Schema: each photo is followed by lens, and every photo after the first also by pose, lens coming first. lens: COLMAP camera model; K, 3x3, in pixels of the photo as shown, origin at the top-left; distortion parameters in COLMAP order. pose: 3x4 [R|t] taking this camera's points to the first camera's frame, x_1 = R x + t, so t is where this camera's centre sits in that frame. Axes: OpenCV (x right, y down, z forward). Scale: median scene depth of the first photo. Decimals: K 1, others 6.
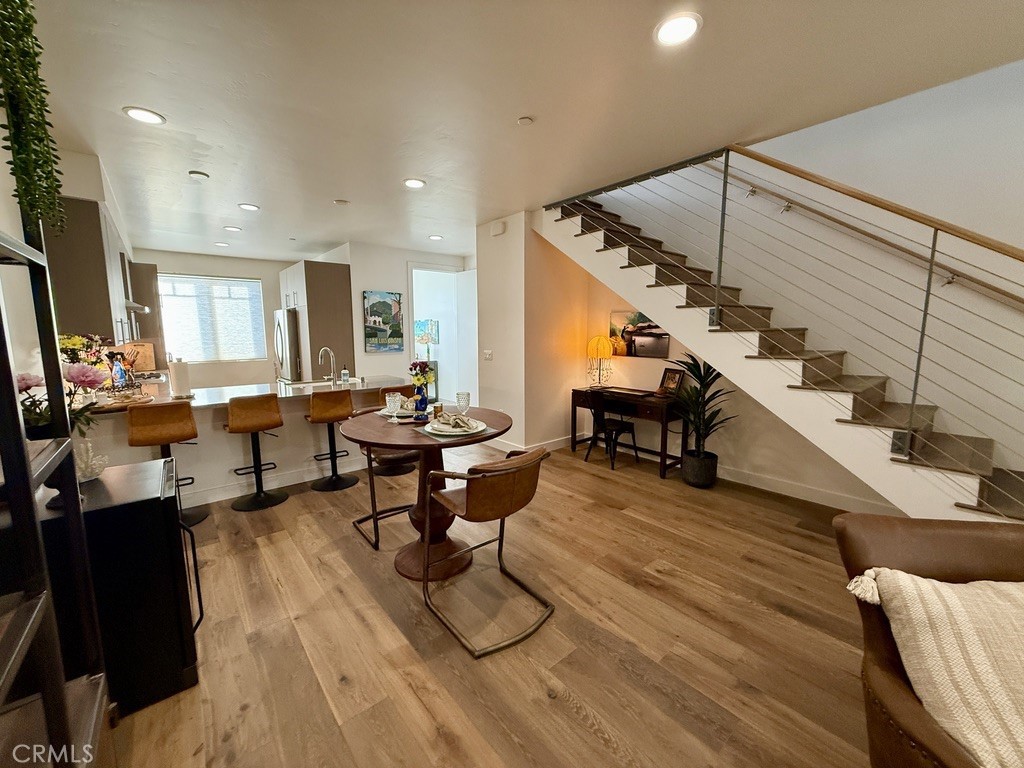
lens RADIAL K [[403.9, 0, 511.7], [0, 403.9, 384.3], [0, 0, 1]] dist [-0.000903, -0.000024]
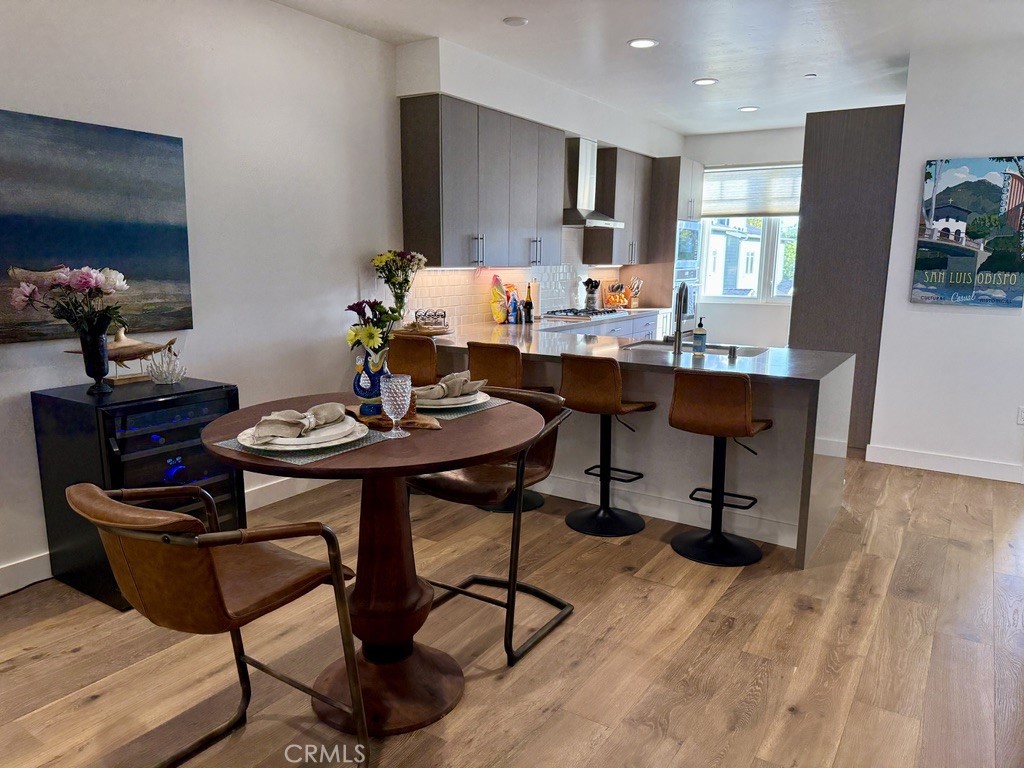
lens RADIAL K [[726.2, 0, 519.9], [0, 726.2, 386.8], [0, 0, 1]] dist [0.051510, -0.056923]
pose [[0.298113, 0.173395, -0.938650, 0.288027], [-0.140771, 0.980596, 0.136435, -0.039365], [0.944093, 0.091462, 0.316737, 0.362066]]
